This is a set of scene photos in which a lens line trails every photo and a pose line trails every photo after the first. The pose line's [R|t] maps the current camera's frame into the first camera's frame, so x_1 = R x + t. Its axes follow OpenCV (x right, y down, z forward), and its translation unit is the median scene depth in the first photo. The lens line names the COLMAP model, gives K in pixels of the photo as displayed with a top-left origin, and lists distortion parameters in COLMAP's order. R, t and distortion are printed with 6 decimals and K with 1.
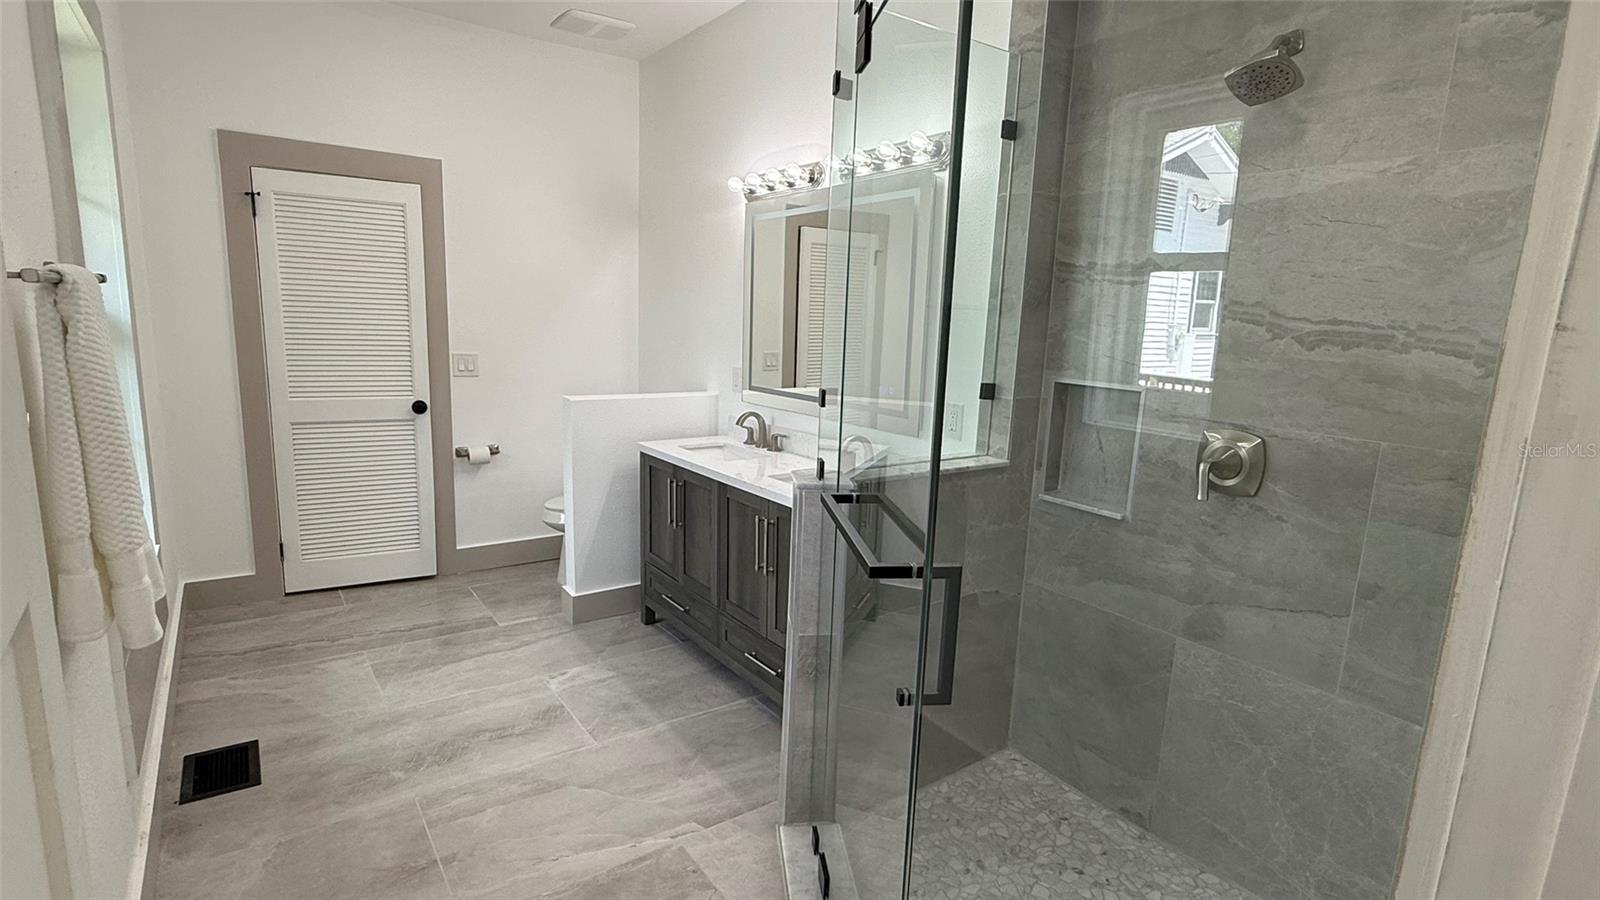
lens RADIAL K [[793.7, 0, 800.0], [0, 793.7, 450.0], [0, 0, 1]] dist [0.016819, 0.000085]
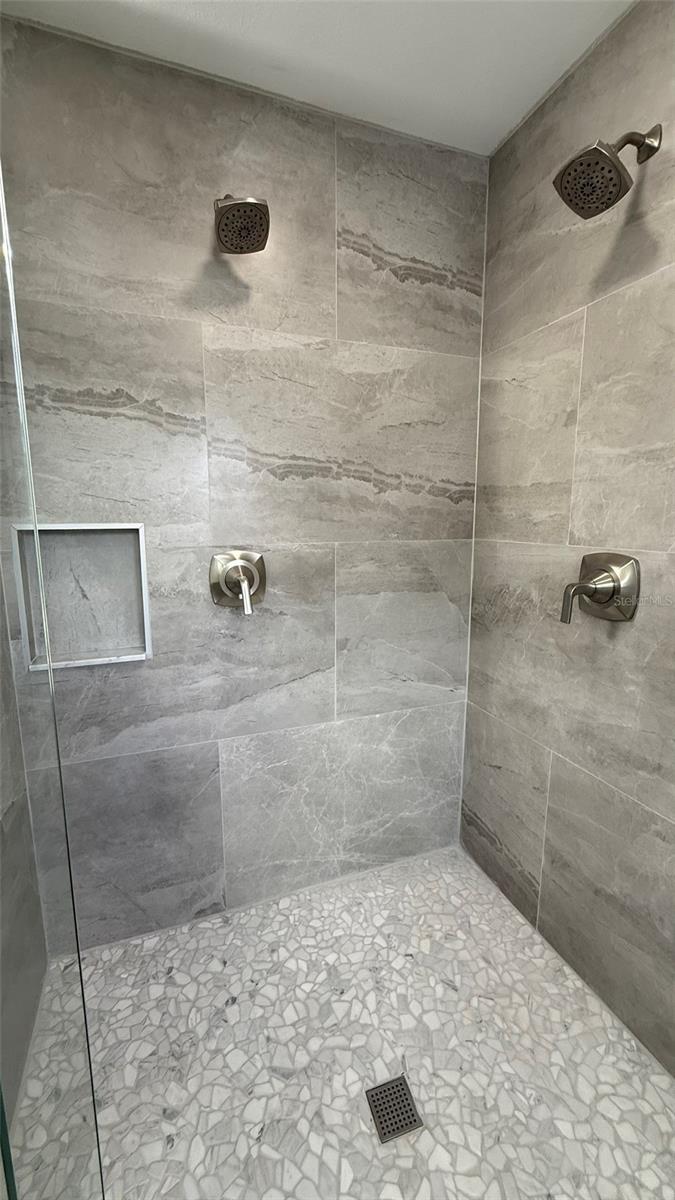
lens RADIAL K [[479.2, 0, 335.1], [0, 479.2, 597.1], [0, 0, 1]] dist [0.000118, -0.000130]
pose [[0.252881, -0.193442, 0.947962, -0.099824], [0.184062, 0.971532, 0.149151, -0.037458], [-0.949828, 0.136767, 0.281287, 0.671634]]
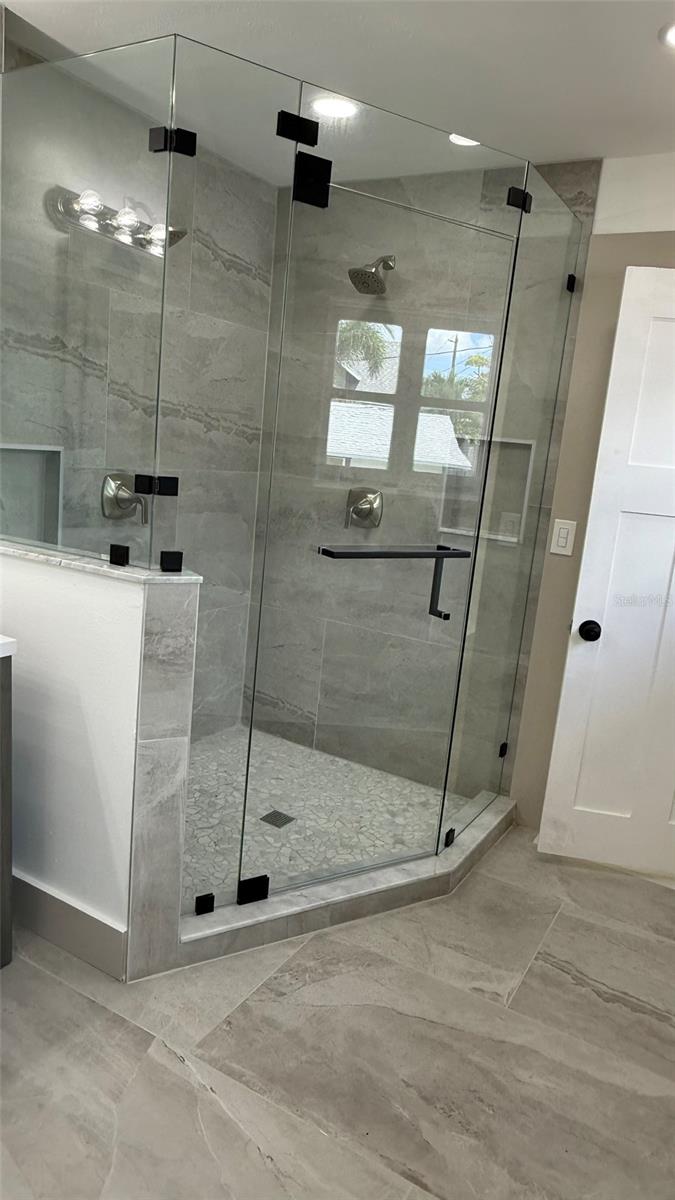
lens RADIAL K [[764.3, 0, 337.5], [0, 764.3, 600.0], [0, 0, 1]] dist [-0.007851, -0.000933]
pose [[-0.400565, -0.250409, 0.881387, -0.872053], [0.060971, 0.952514, 0.298326, -0.193269], [-0.914237, 0.173238, -0.366277, 1.181562]]
